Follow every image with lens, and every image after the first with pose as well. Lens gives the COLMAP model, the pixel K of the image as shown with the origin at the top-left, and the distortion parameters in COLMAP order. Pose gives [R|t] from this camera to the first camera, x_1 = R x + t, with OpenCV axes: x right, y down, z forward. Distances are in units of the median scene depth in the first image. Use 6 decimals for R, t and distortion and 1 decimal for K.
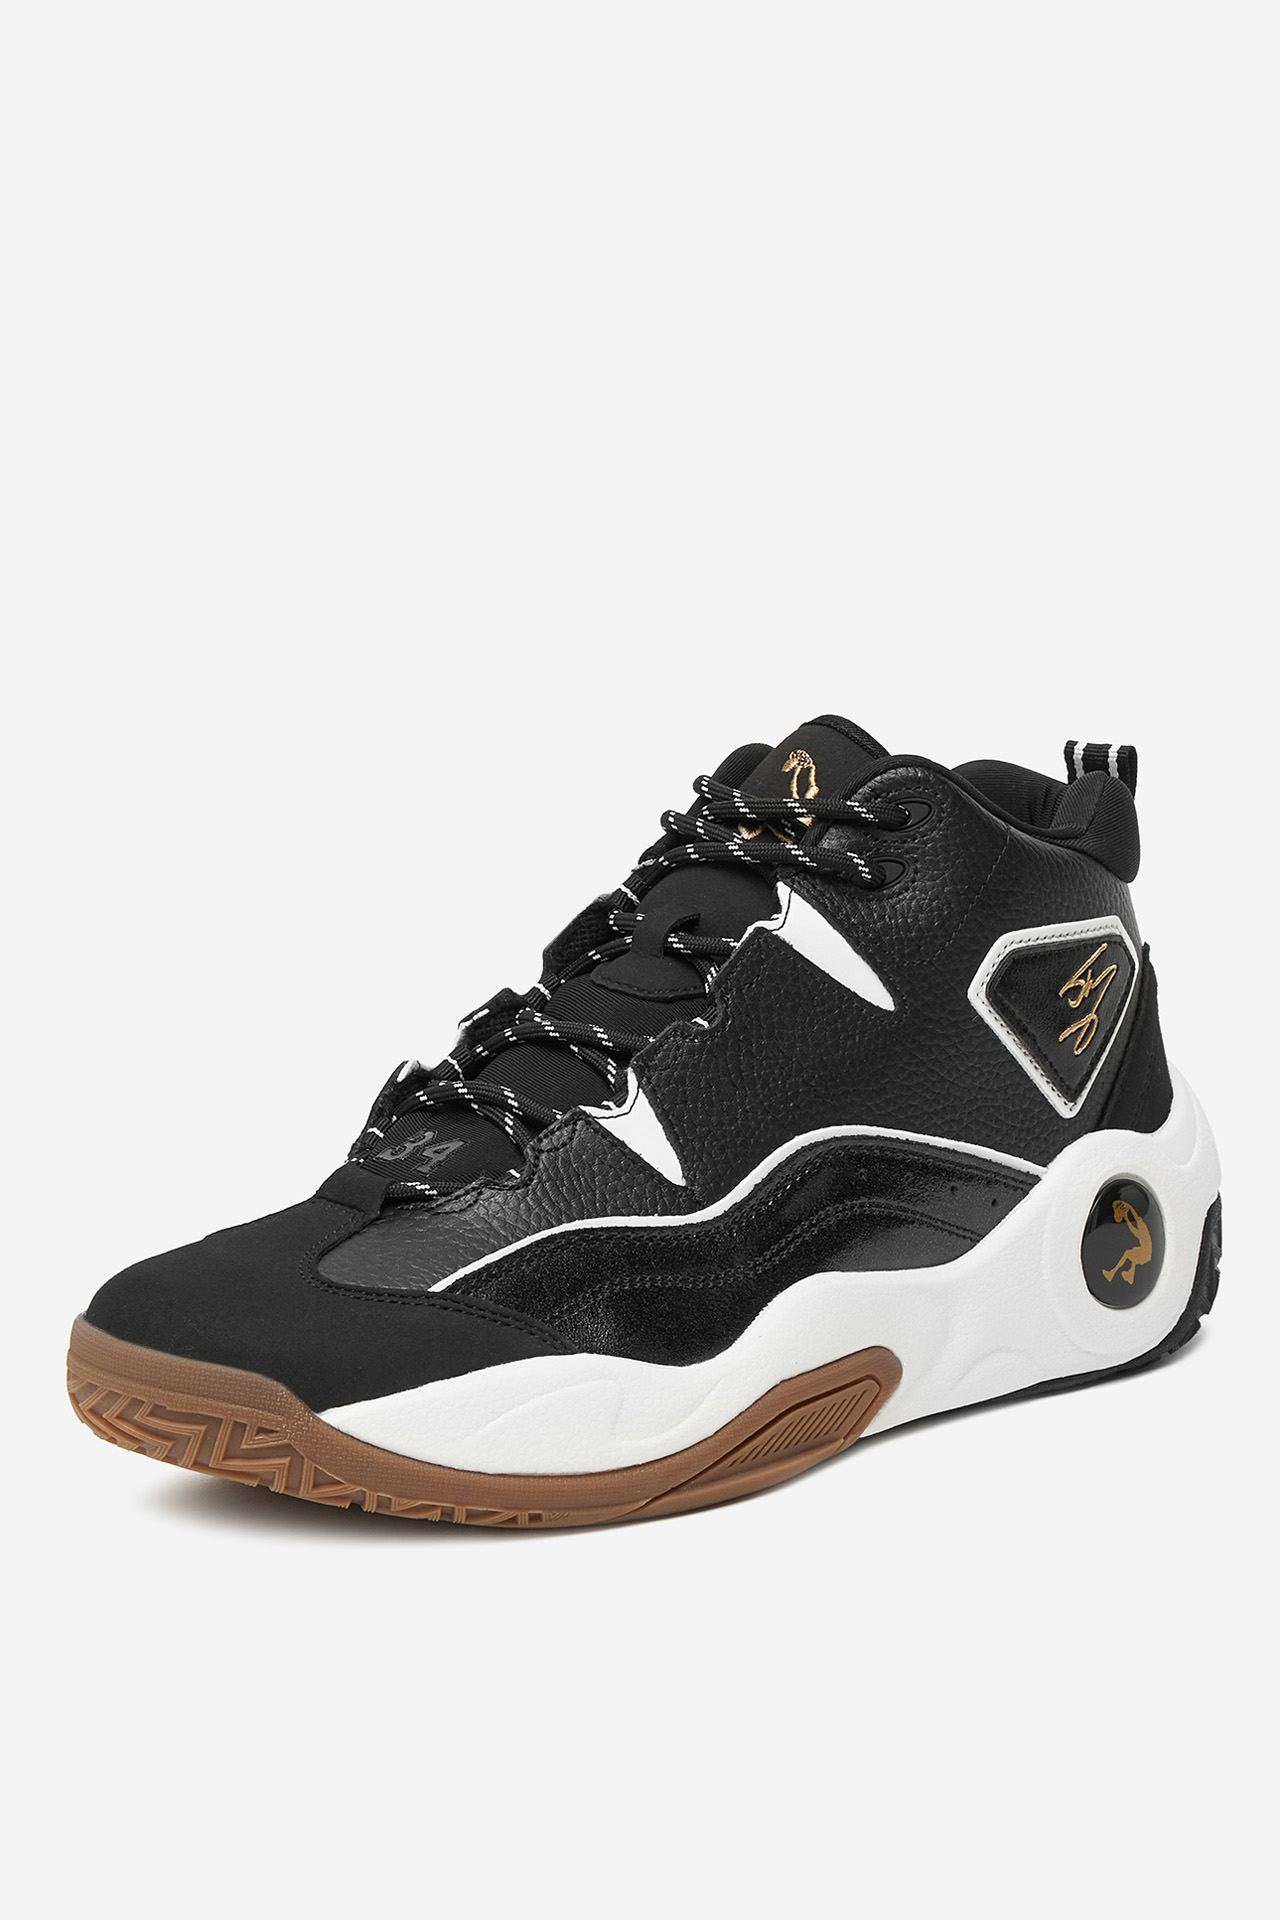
lens RADIAL K [[5173.0, 0, 640.0], [0, 5173.0, 960.0], [0, 0, 1]] dist [-0.760997, -38.296370]
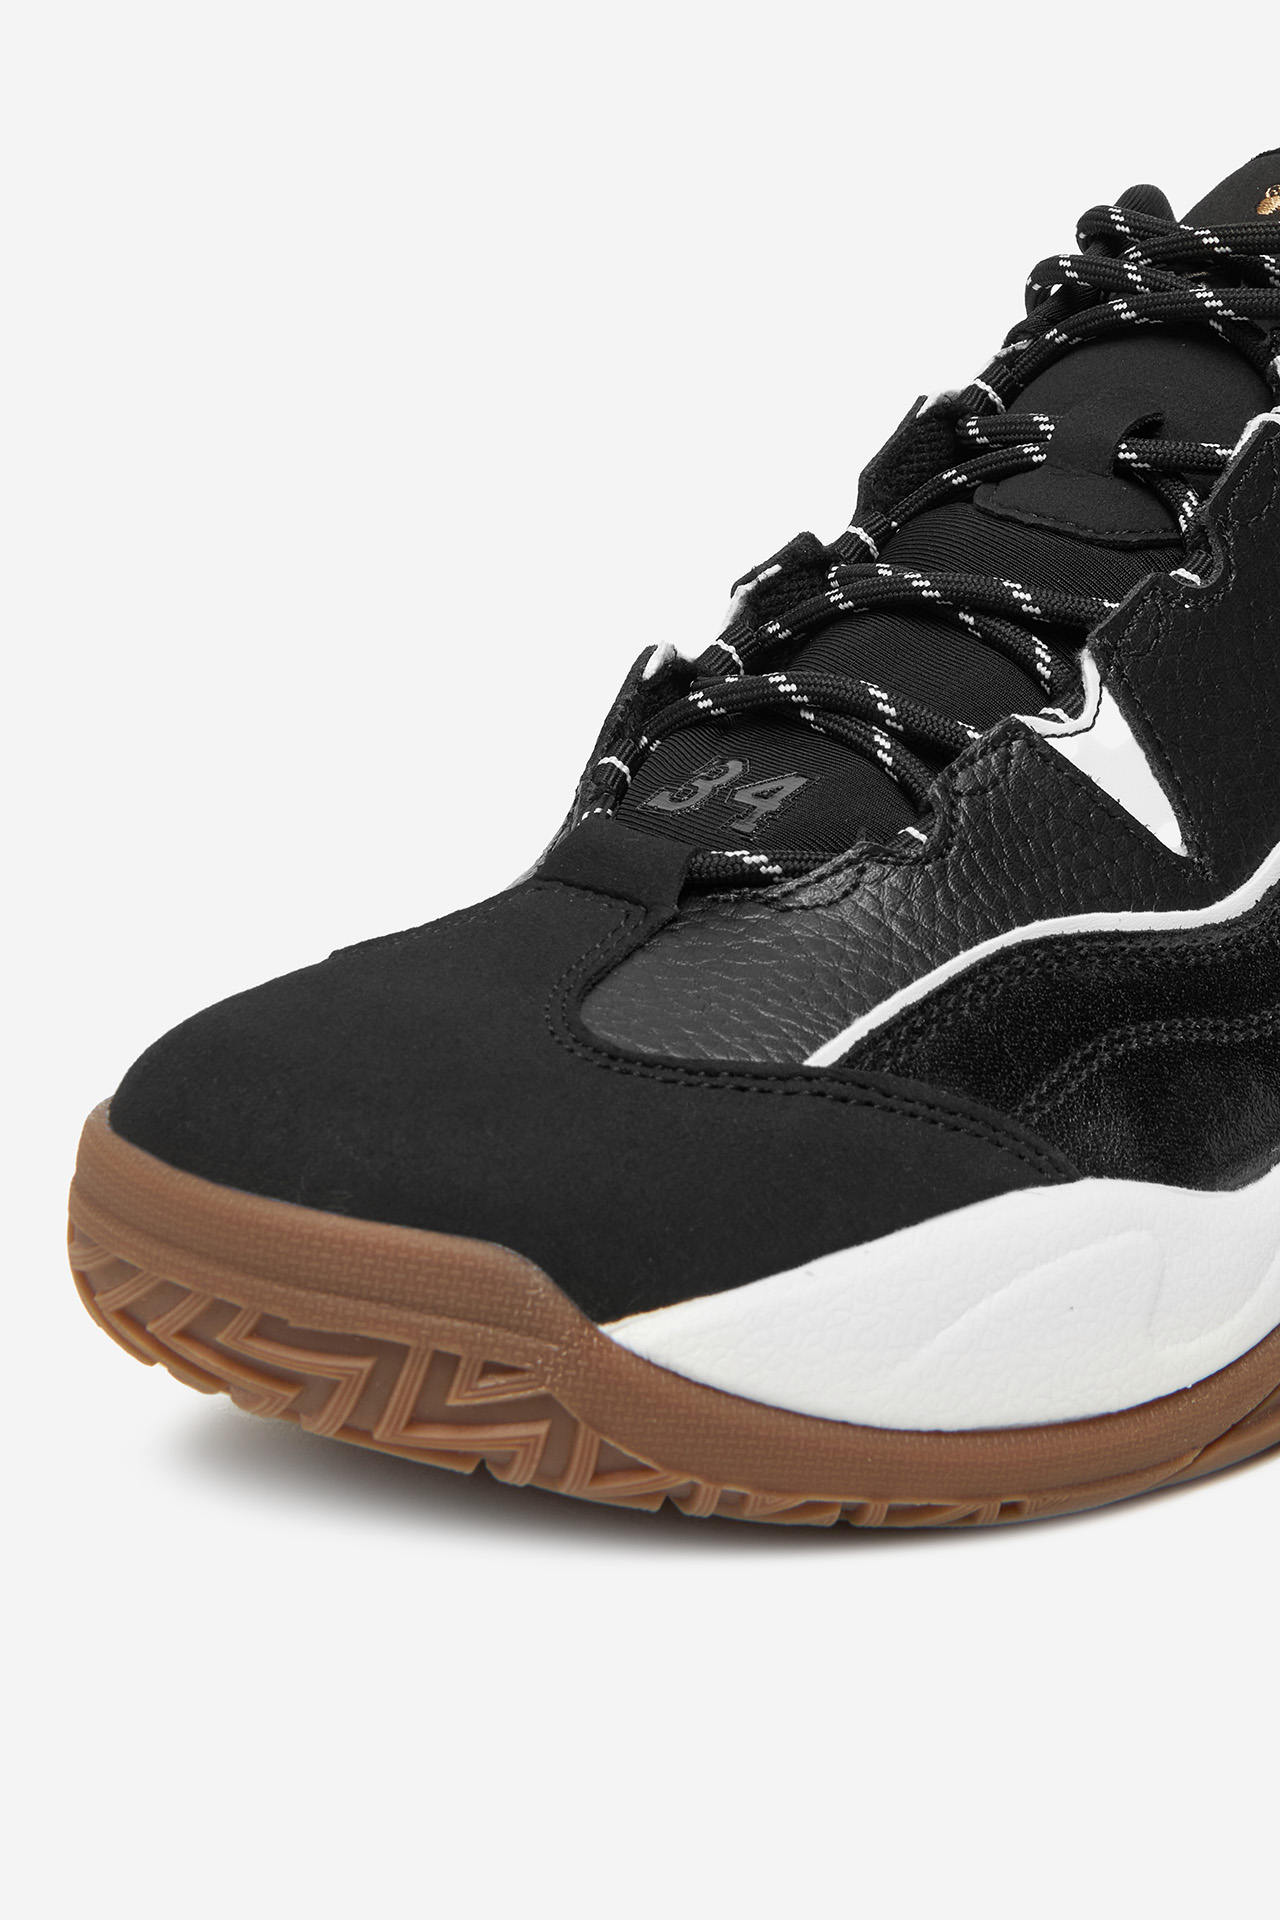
lens RADIAL K [[3753.9, 0, 640.0], [0, 3753.9, 960.0], [0, 0, 1]] dist [-0.514182, 0.027173]
pose [[0.998750, -0.001415, 0.049971, -0.073016], [-0.002299, 0.997243, 0.074171, 0.025218], [-0.049938, -0.074193, 0.995993, 0.603543]]
